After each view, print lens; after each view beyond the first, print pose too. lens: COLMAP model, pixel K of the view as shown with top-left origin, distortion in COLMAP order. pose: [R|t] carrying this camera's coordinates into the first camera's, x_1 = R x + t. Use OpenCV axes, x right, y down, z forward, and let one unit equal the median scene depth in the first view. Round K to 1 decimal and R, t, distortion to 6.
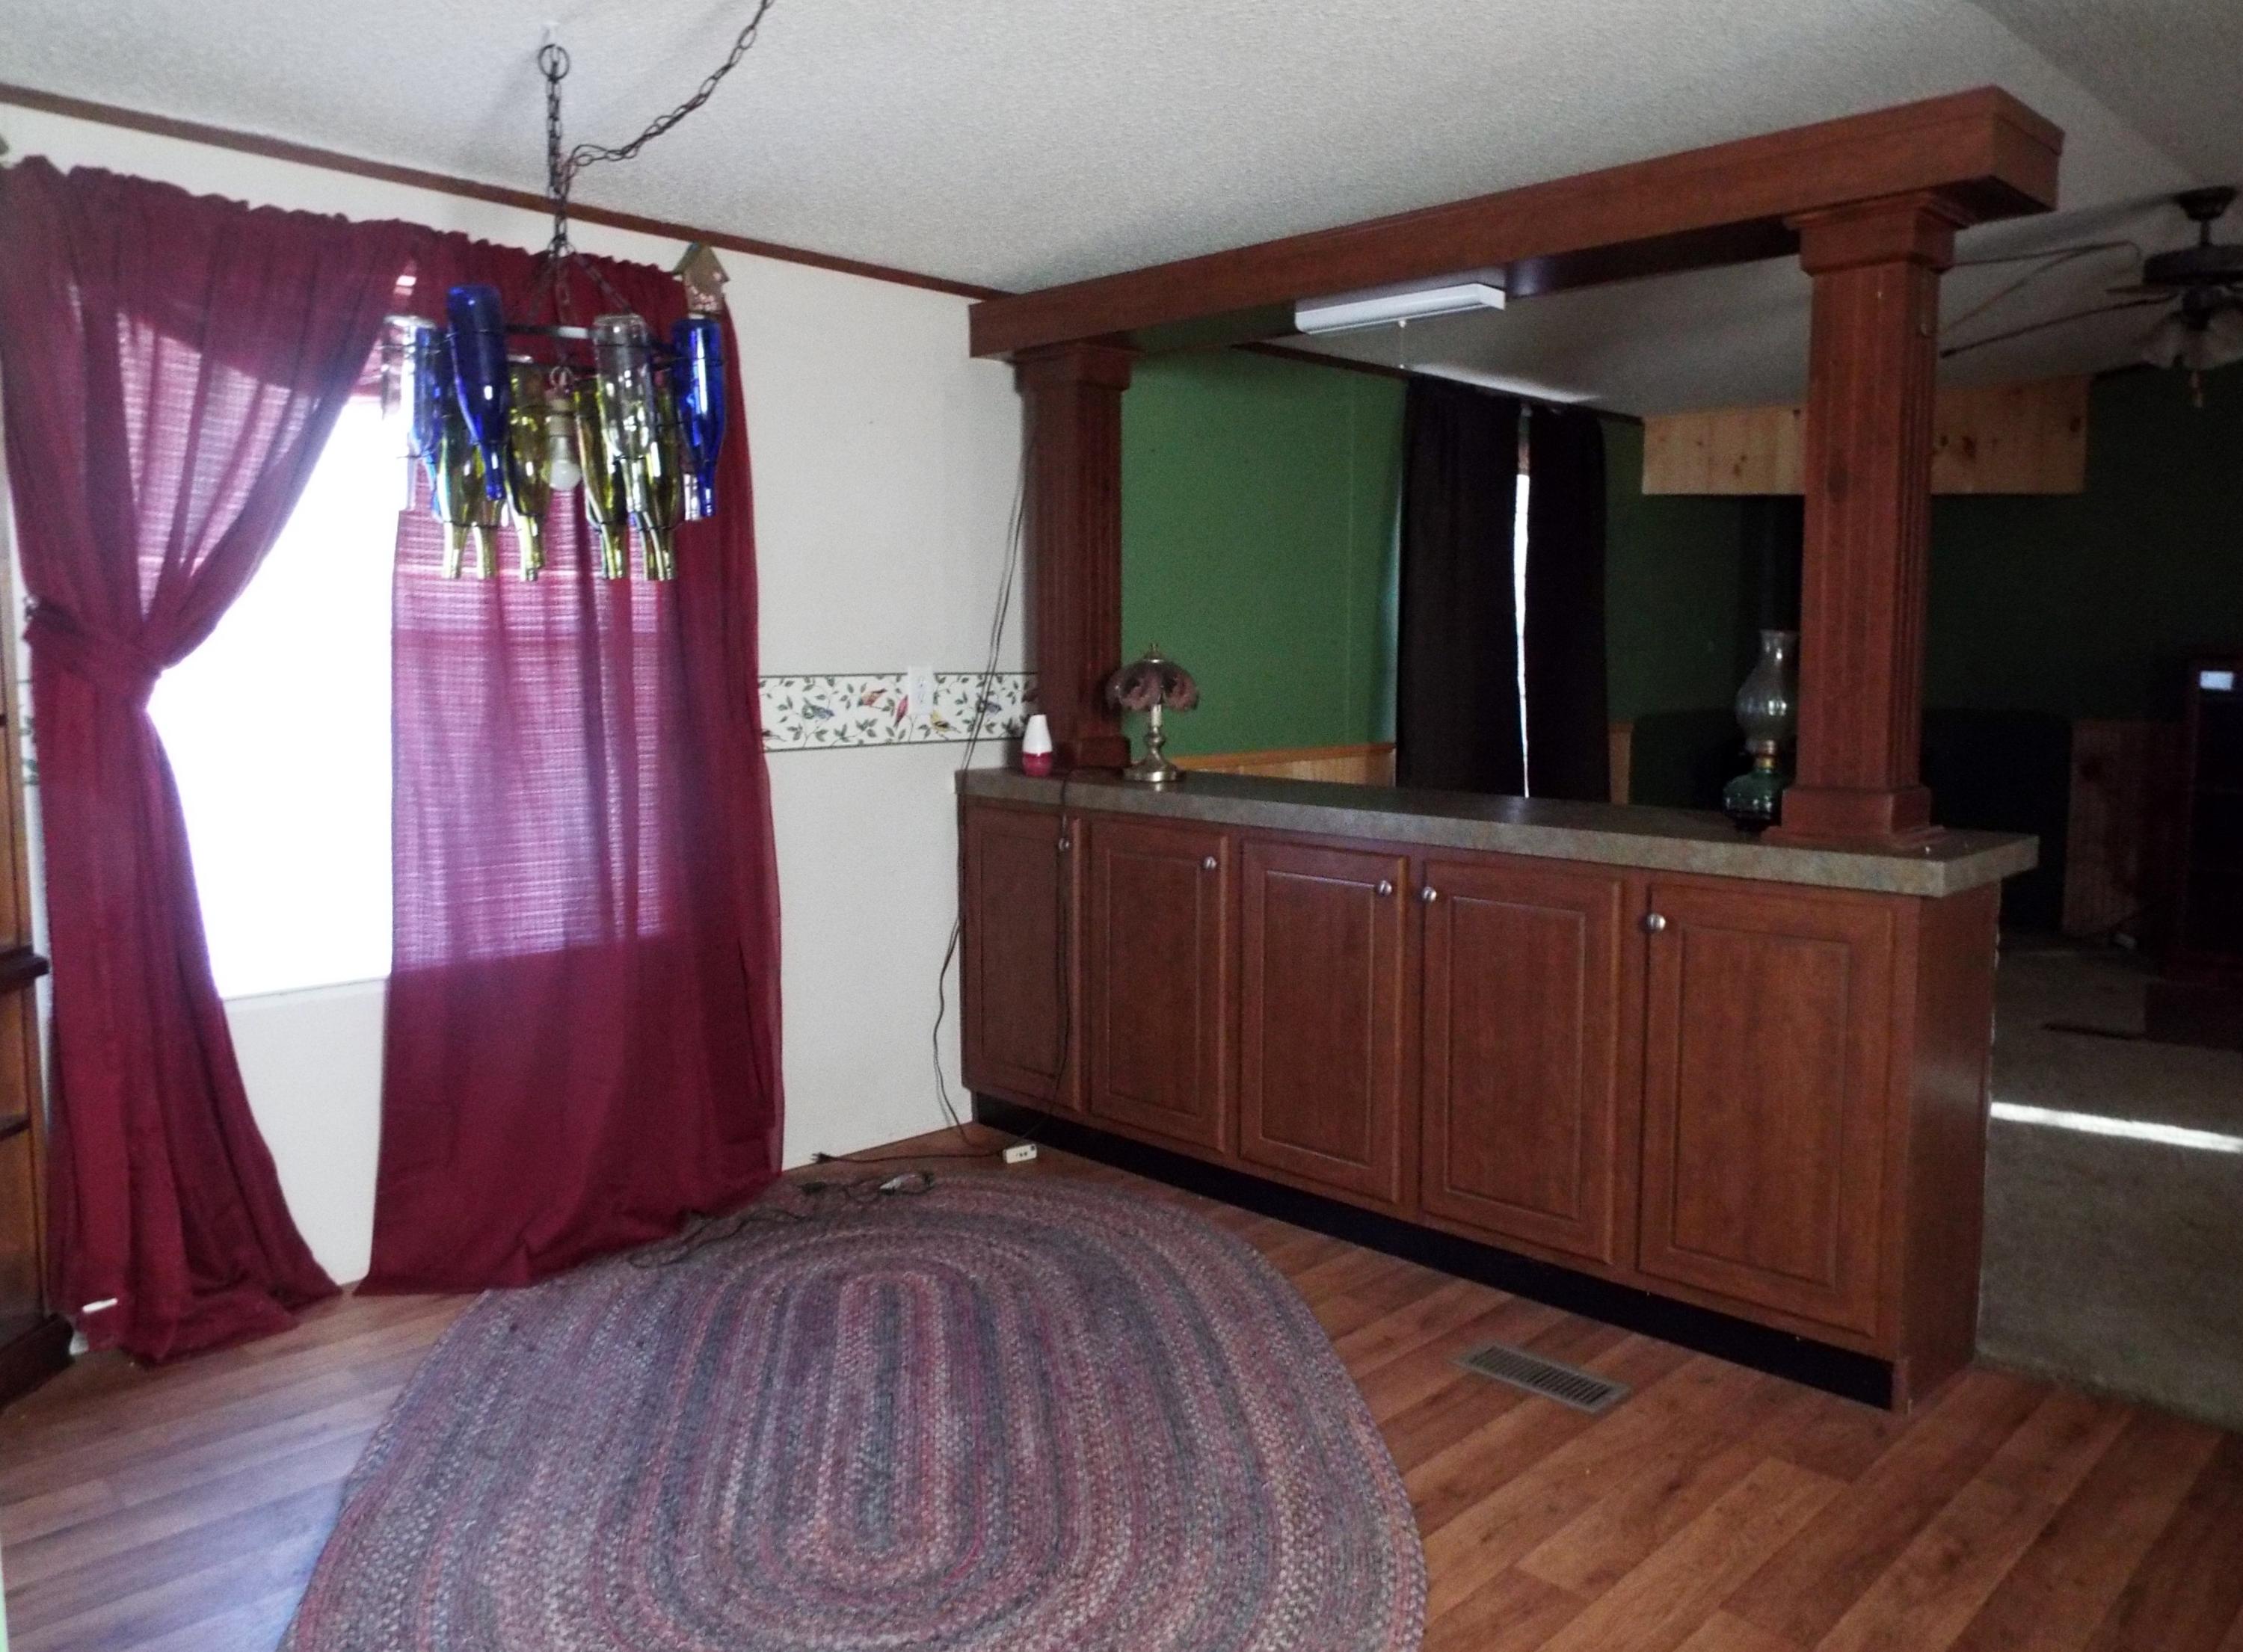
lens RADIAL K [[1630.9, 0, 1121.5], [0, 1630.9, 826.0], [0, 0, 1]] dist [-0.010129, -0.003995]
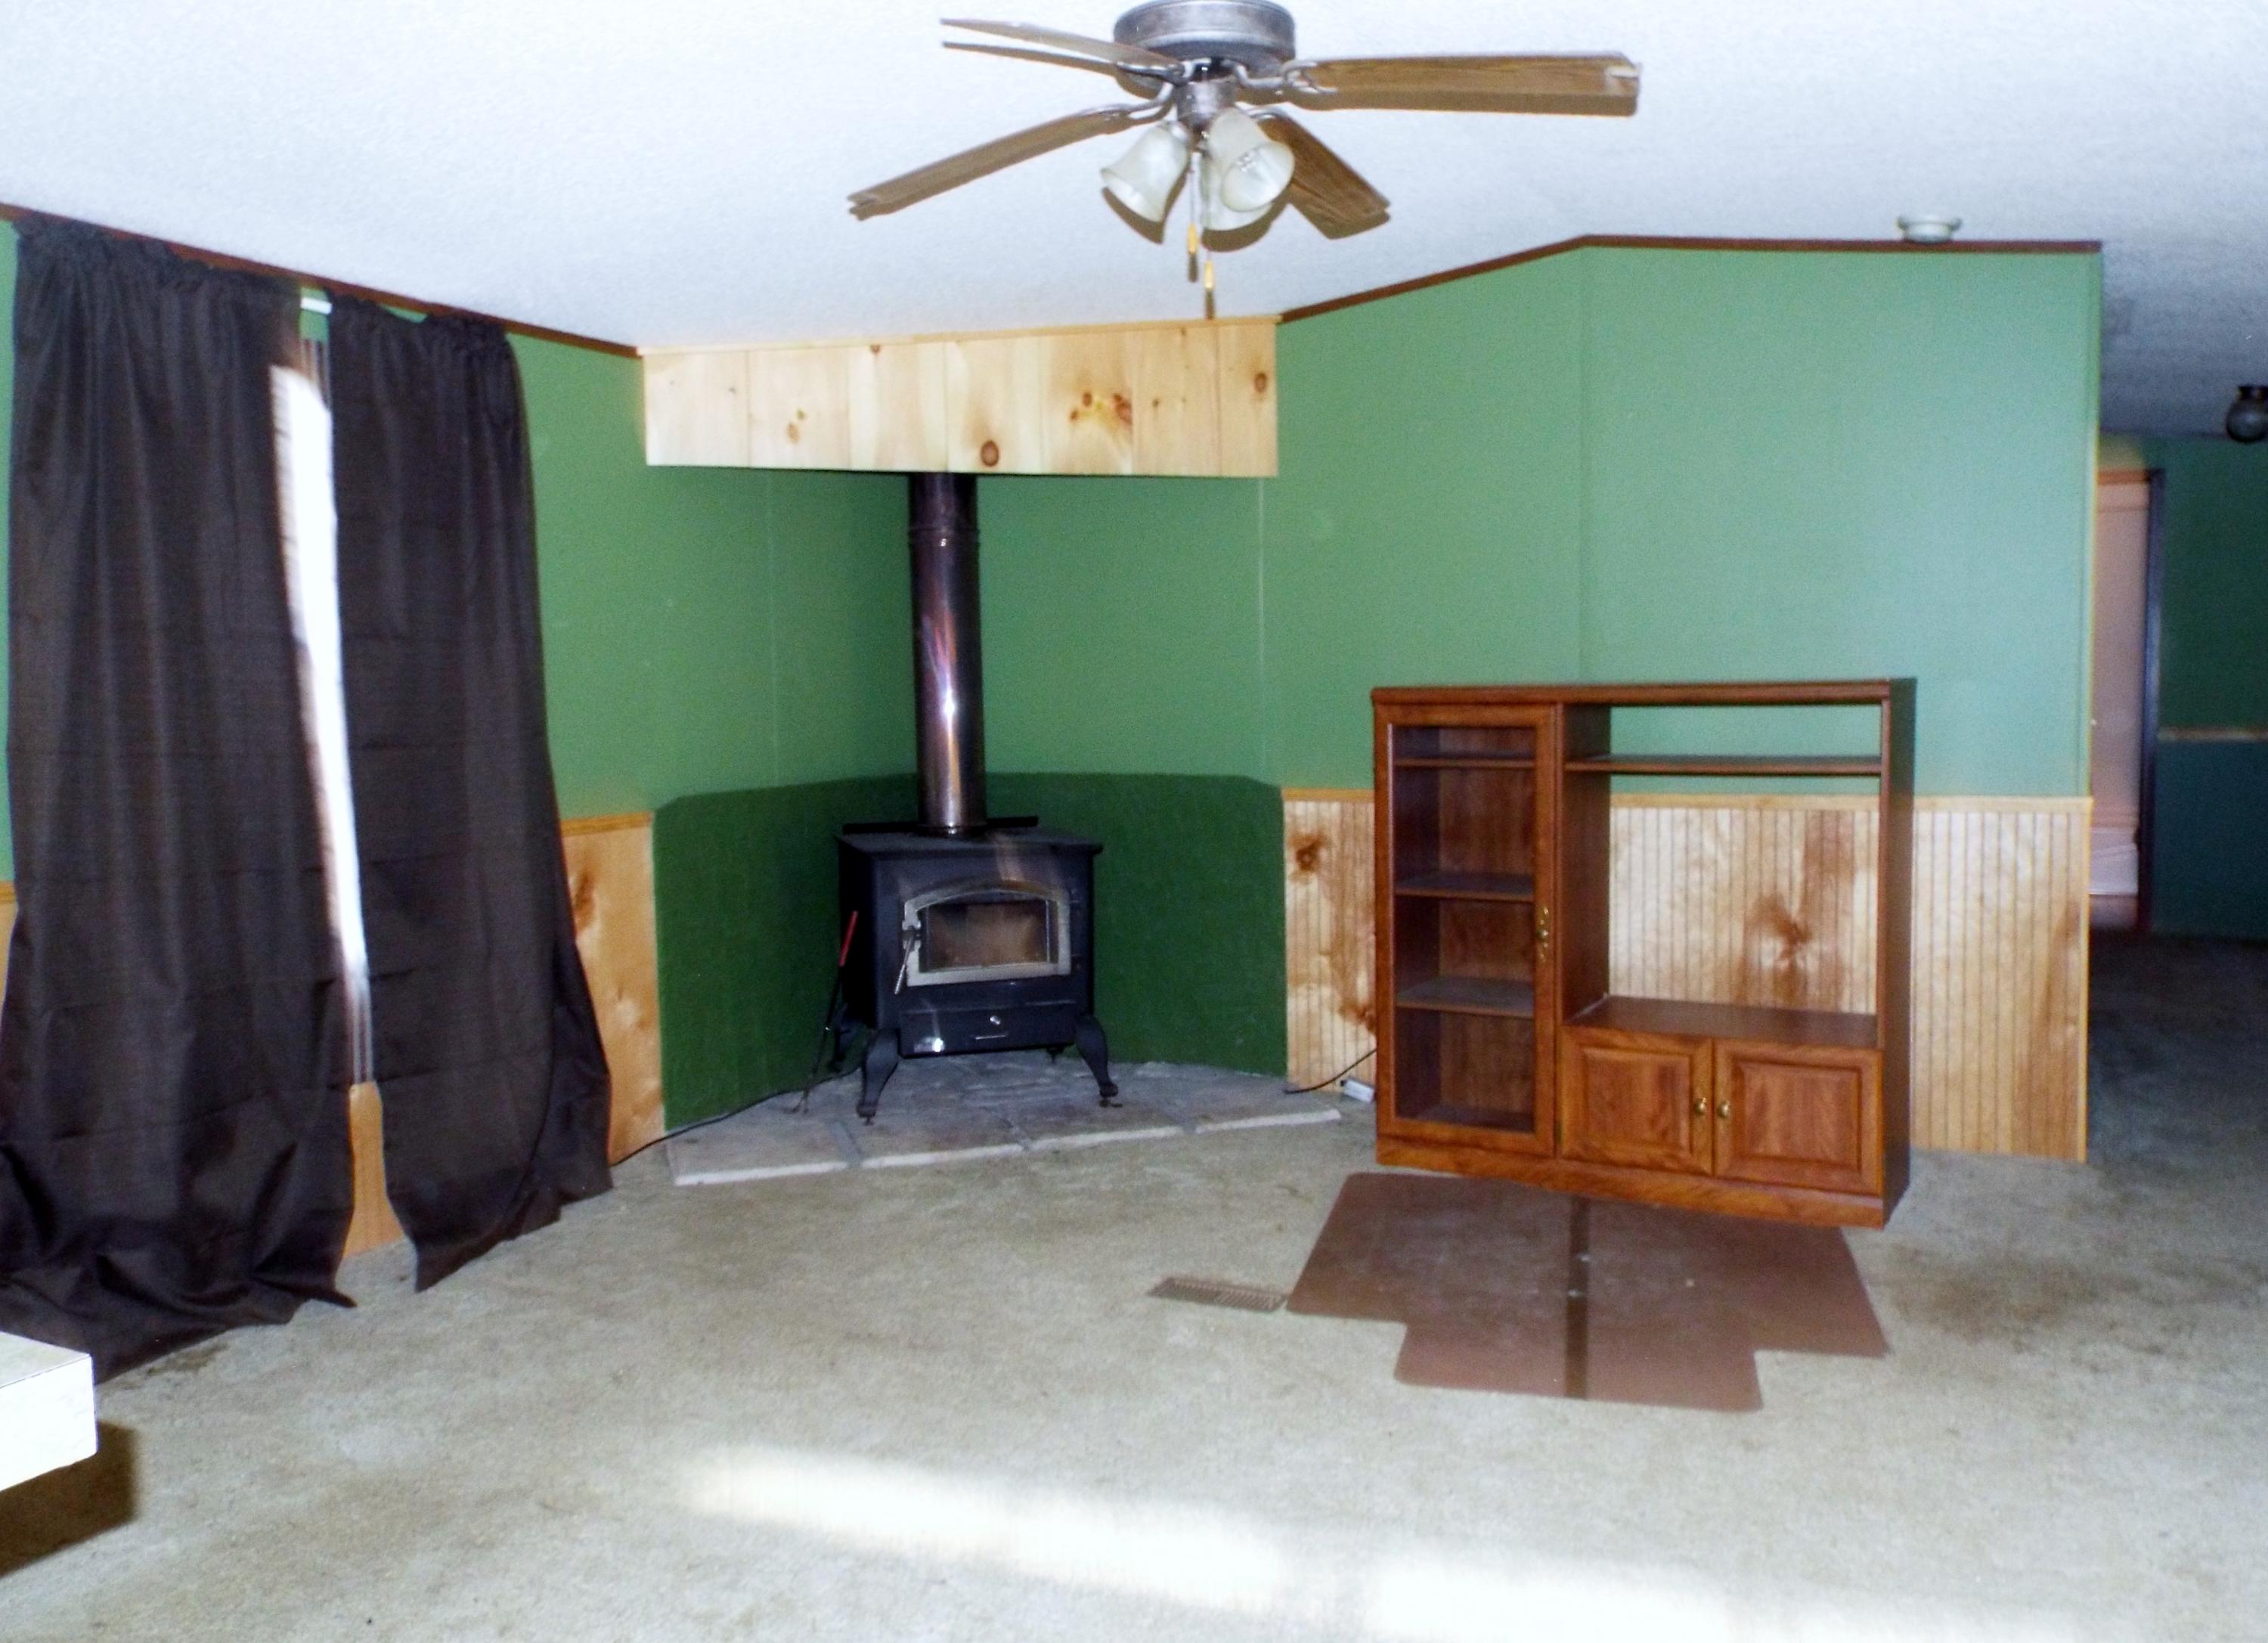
lens RADIAL K [[1801.8, 0, 1134.0], [0, 1801.8, 821.5], [0, 0, 1]] dist [0.002096, 0.000569]
pose [[0.950538, -0.039133, 0.308133, 0.618996], [0.049601, 0.998425, -0.026210, -0.072638], [-0.306622, 0.040198, 0.950982, 0.577507]]
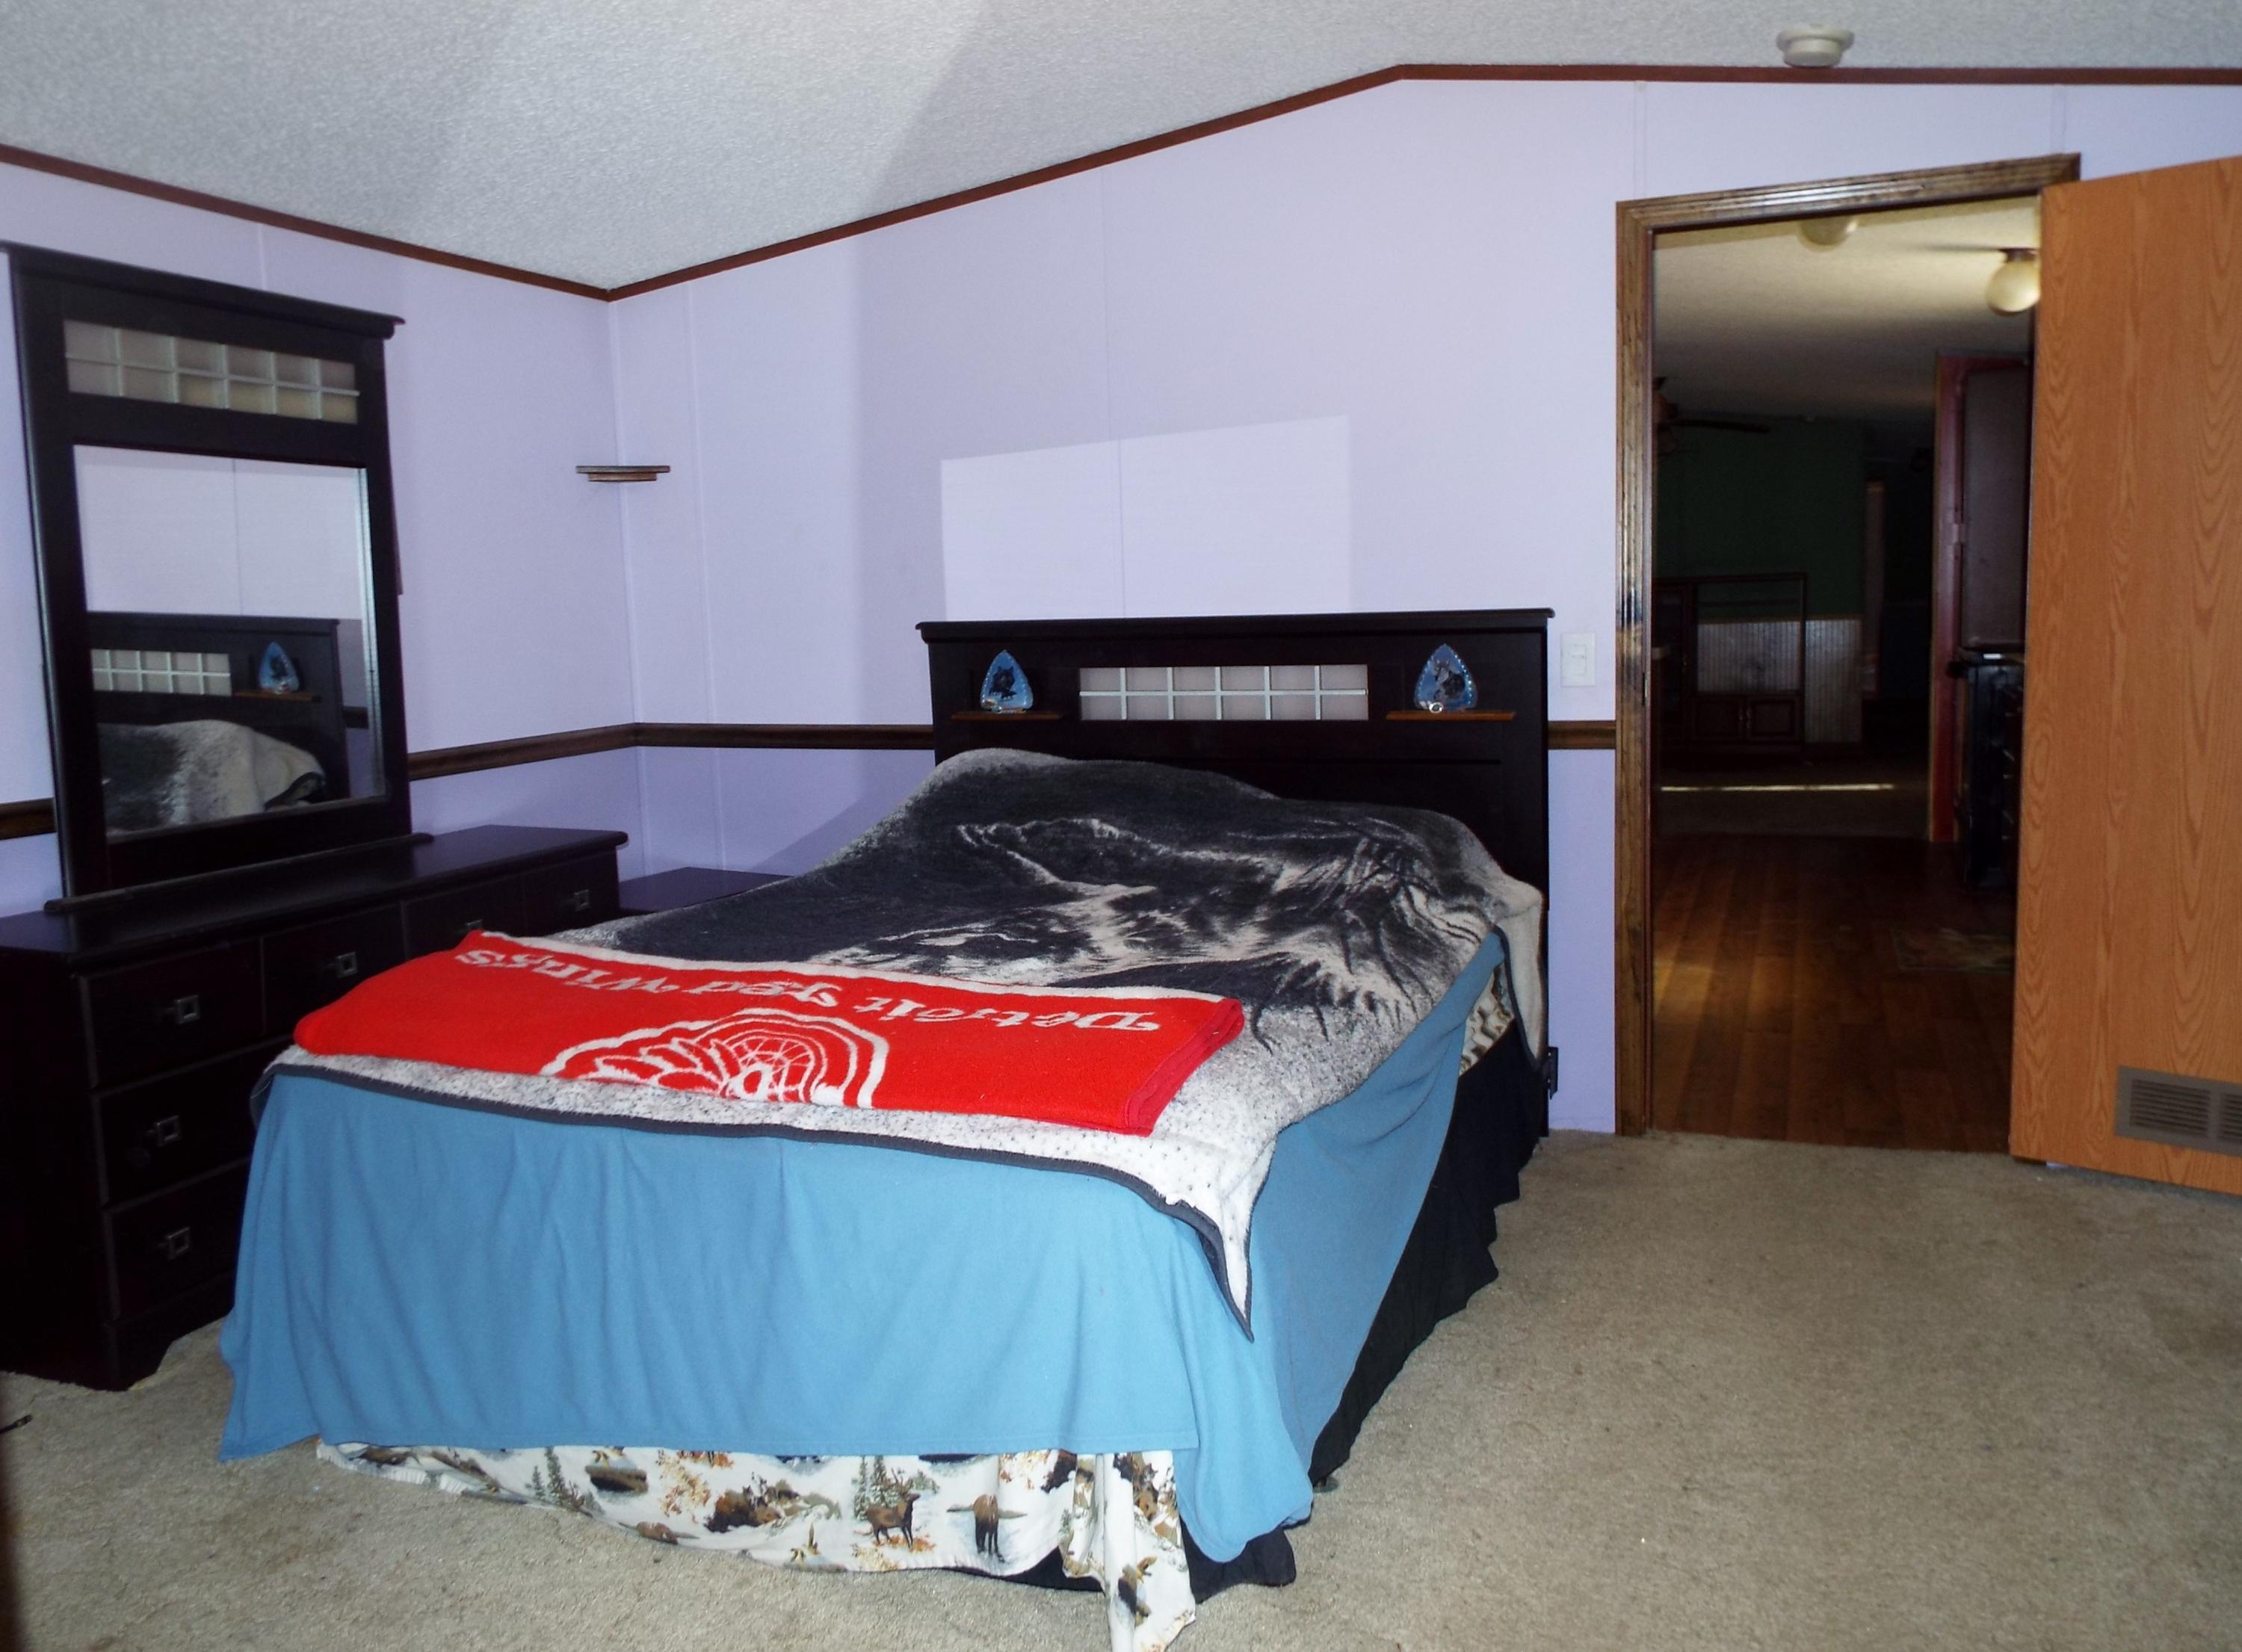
lens RADIAL K [[1688.8, 0, 1121.0], [0, 1688.8, 826.0], [0, 0, 1]] dist [-0.026241, 0.087165]
pose [[0.918110, -0.089434, 0.386102, -1.414165], [0.084869, 0.995973, 0.028891, 0.149571], [-0.387131, 0.006243, 0.922003, -1.285748]]
